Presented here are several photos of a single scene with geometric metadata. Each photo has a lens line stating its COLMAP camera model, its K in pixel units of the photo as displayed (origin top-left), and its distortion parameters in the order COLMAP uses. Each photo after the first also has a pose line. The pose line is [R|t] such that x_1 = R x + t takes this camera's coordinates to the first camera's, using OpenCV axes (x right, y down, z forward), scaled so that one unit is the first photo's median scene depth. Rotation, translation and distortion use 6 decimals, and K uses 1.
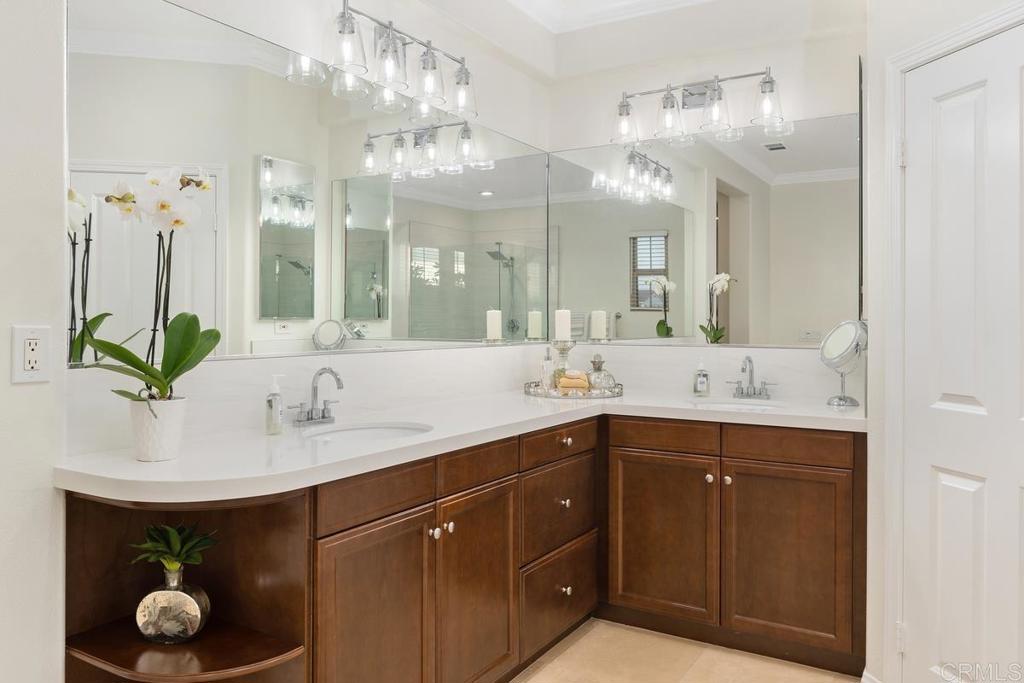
lens RADIAL K [[756.5, 0, 512.0], [0, 756.5, 341.5], [0, 0, 1]] dist [0.001722, 0.000831]
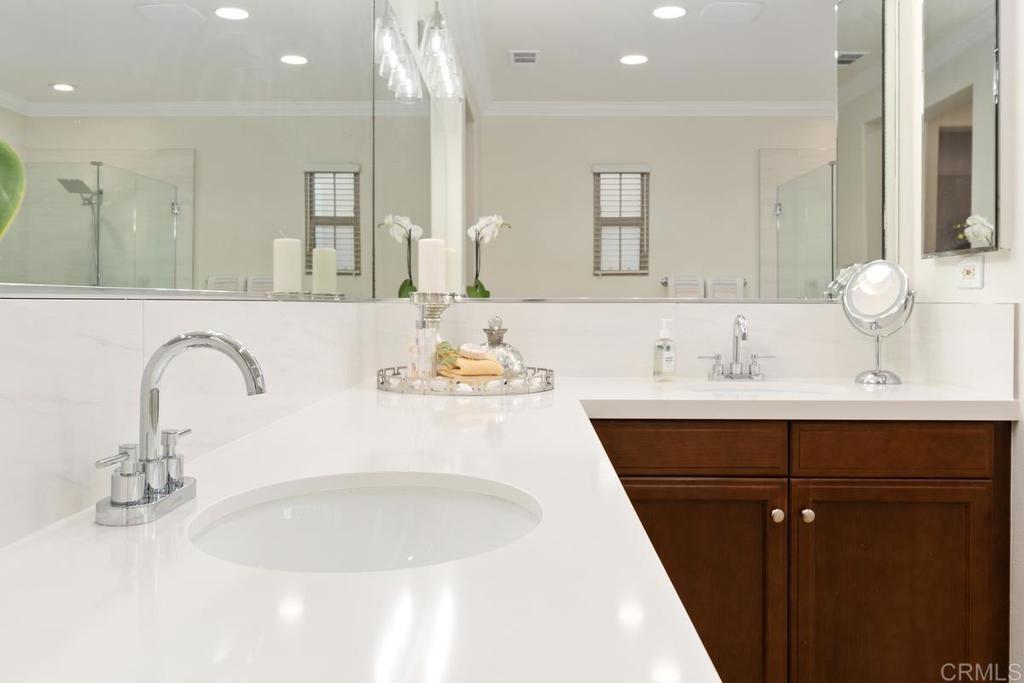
lens RADIAL K [[886.7, 0, 512.0], [0, 886.7, 341.5], [0, 0, 1]] dist [0.013164, 0.009834]
pose [[0.865585, -0.021591, 0.500296, -0.245653], [0.014906, 0.999738, 0.017355, 0.027433], [-0.500540, -0.007565, 0.865680, 0.468308]]
